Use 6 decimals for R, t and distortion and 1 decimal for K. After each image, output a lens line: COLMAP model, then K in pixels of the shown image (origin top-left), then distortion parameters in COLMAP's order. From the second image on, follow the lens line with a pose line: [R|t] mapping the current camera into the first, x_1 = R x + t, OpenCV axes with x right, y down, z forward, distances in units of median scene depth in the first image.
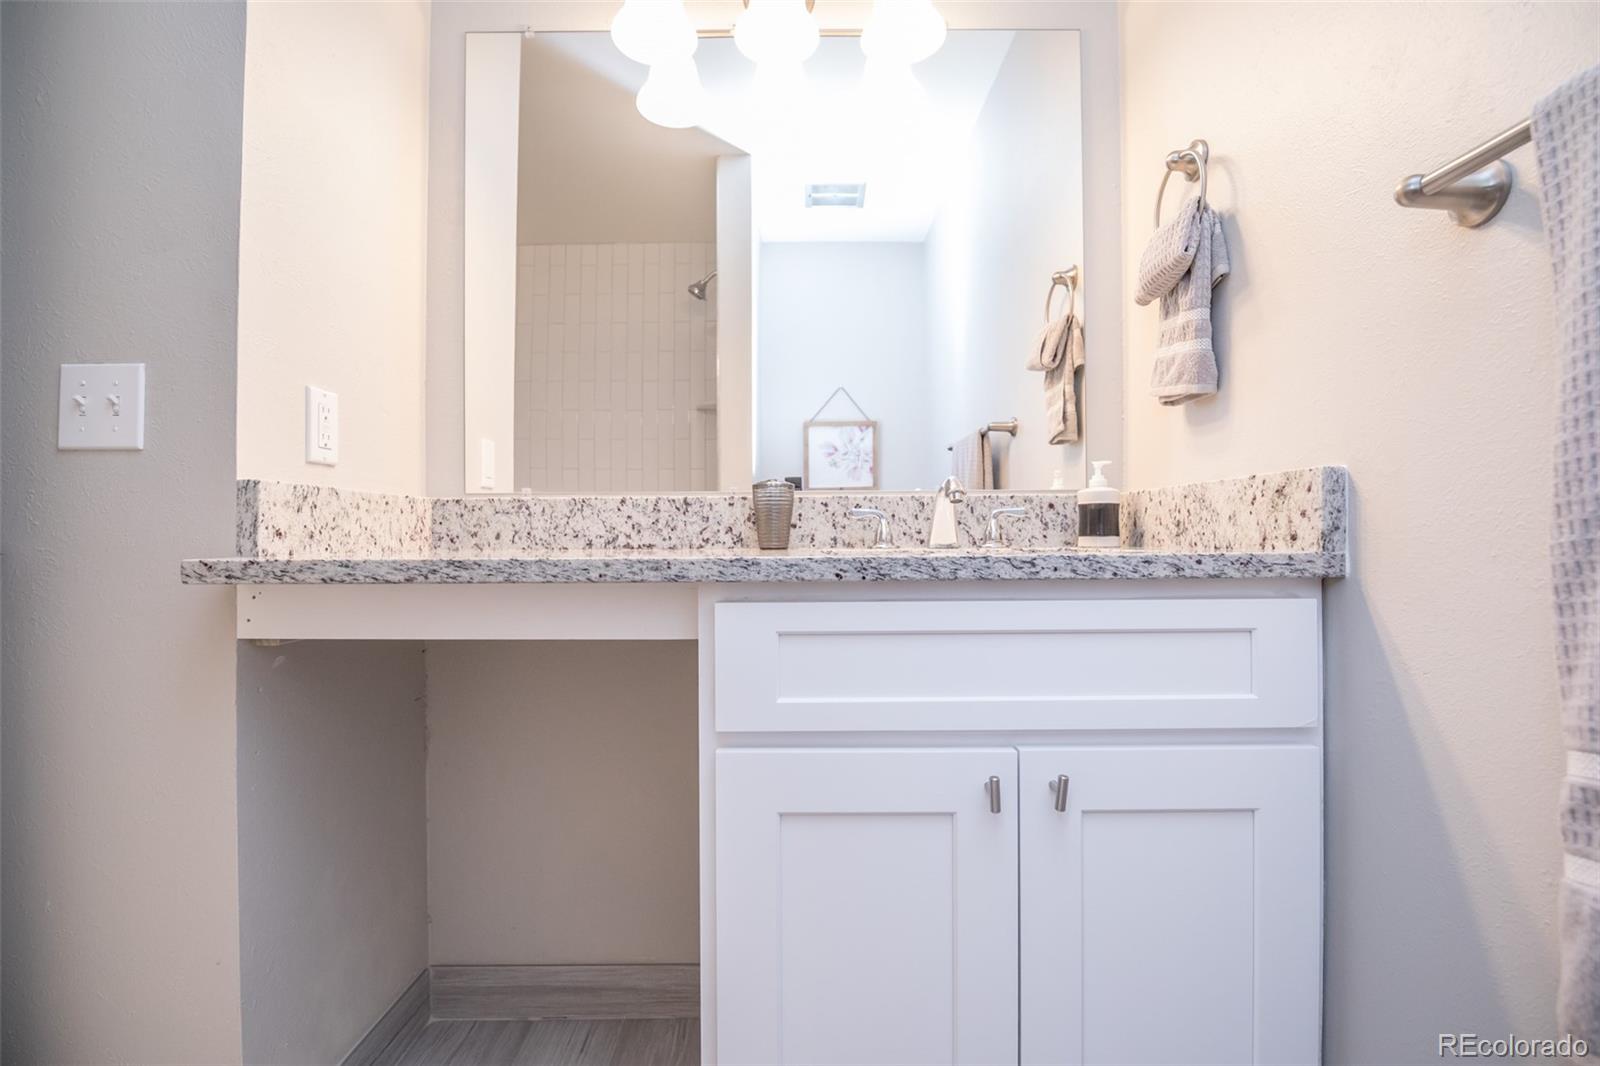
lens RADIAL K [[703.4, 0, 791.8], [0, 703.4, 529.9], [0, 0, 1]] dist [-0.009817, -0.008254]
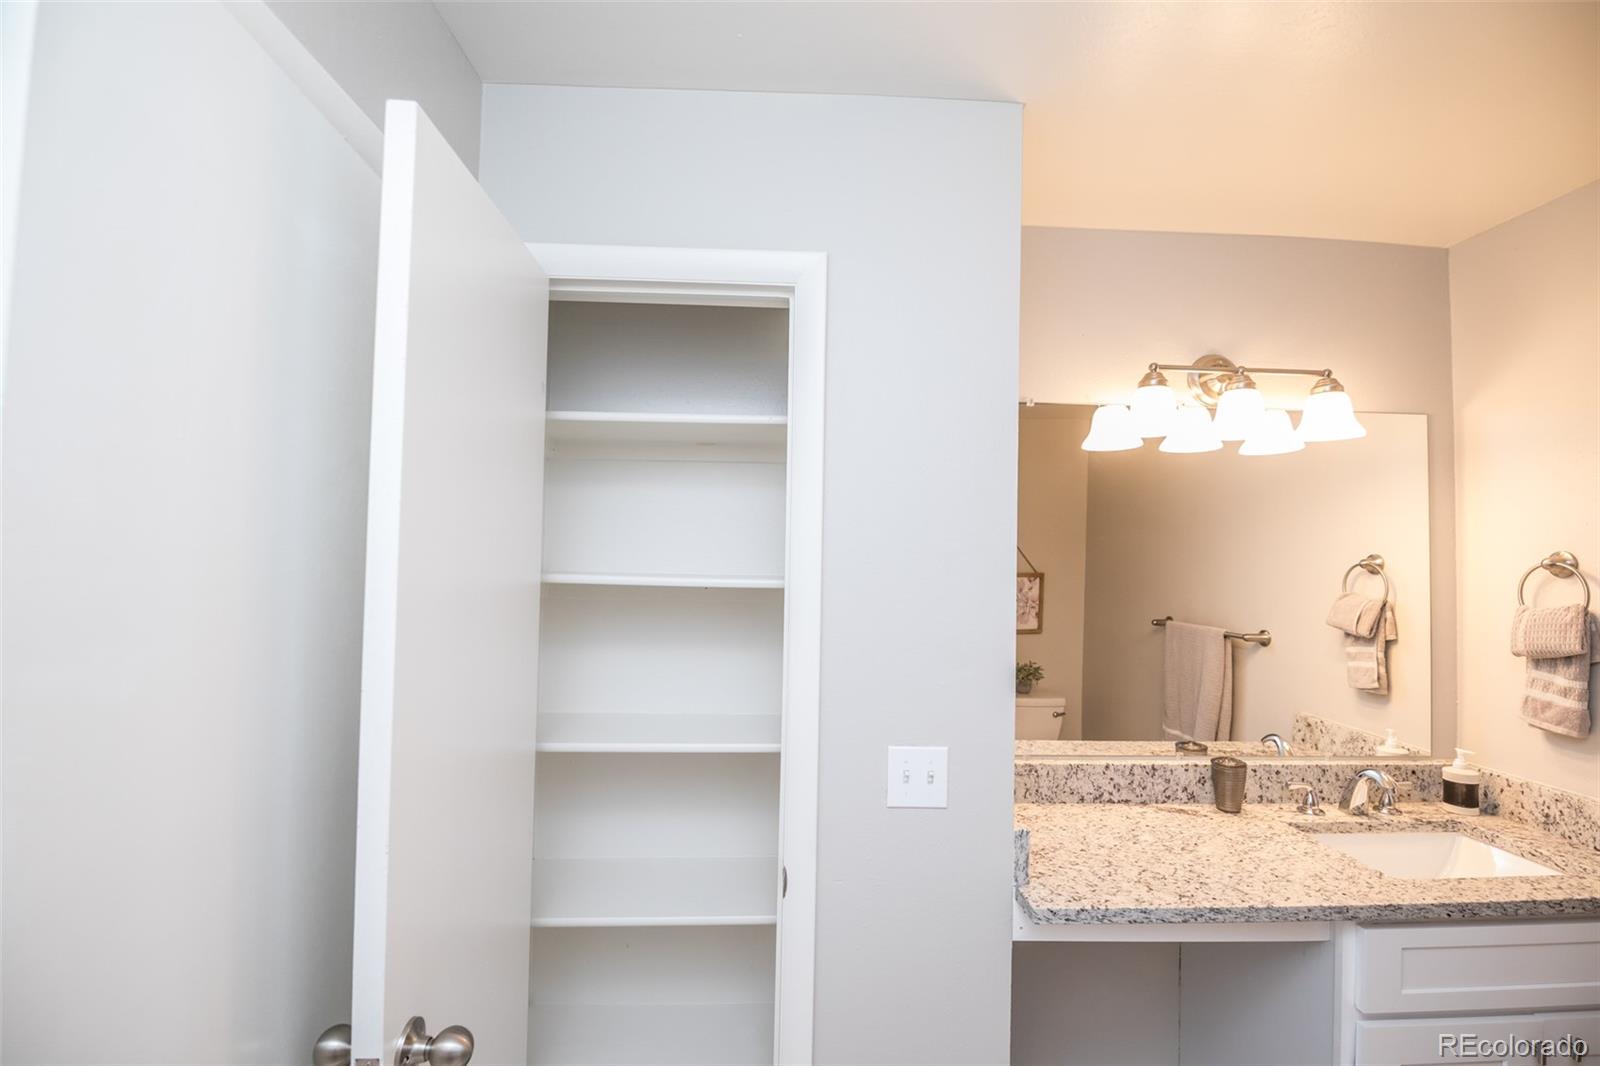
lens RADIAL K [[691.9, 0, 799.4], [0, 691.9, 542.0], [0, 0, 1]] dist [-0.002611, -0.009069]
pose [[0.998957, 0.025511, 0.037874, -1.029422], [-0.024576, 0.999387, -0.024937, -0.488545], [-0.038487, 0.023980, 0.998971, -0.338184]]
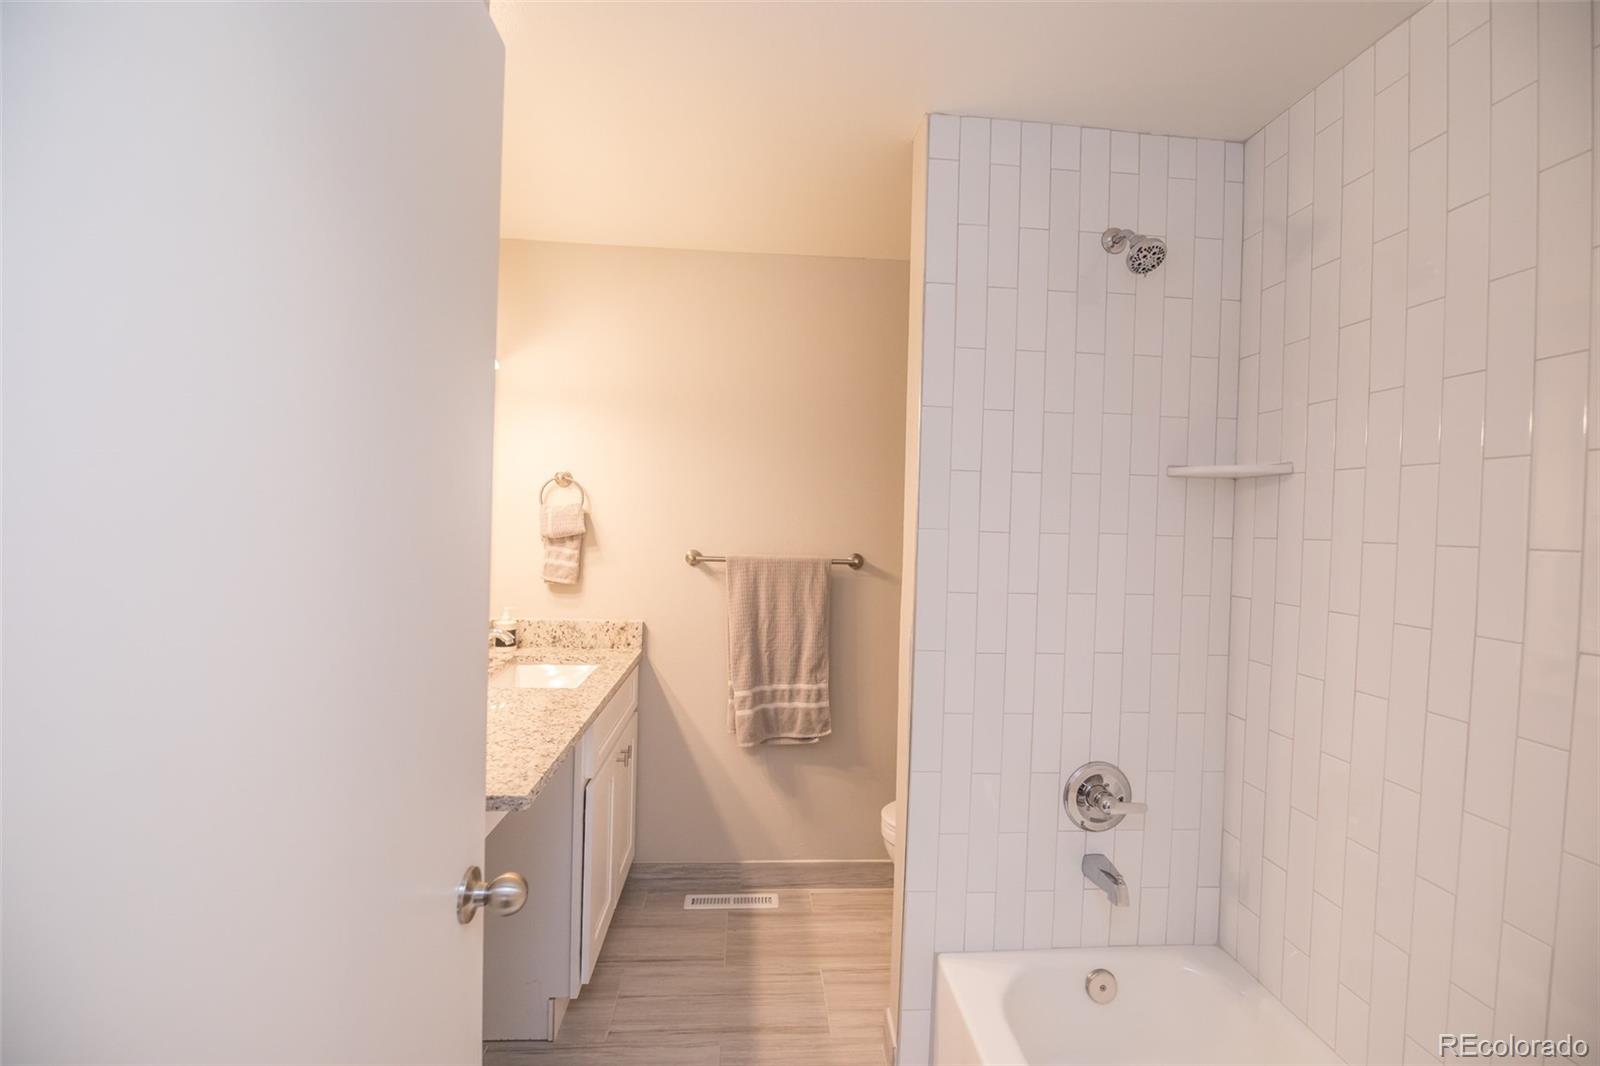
lens RADIAL K [[680.8, 0, 806.8], [0, 680.8, 525.6], [0, 0, 1]] dist [-0.001971, -0.007924]
pose [[-0.072256, -0.010466, 0.997331, -1.676067], [-0.036396, 0.999307, 0.007850, -0.410311], [-0.996722, -0.035732, -0.072587, 0.349039]]
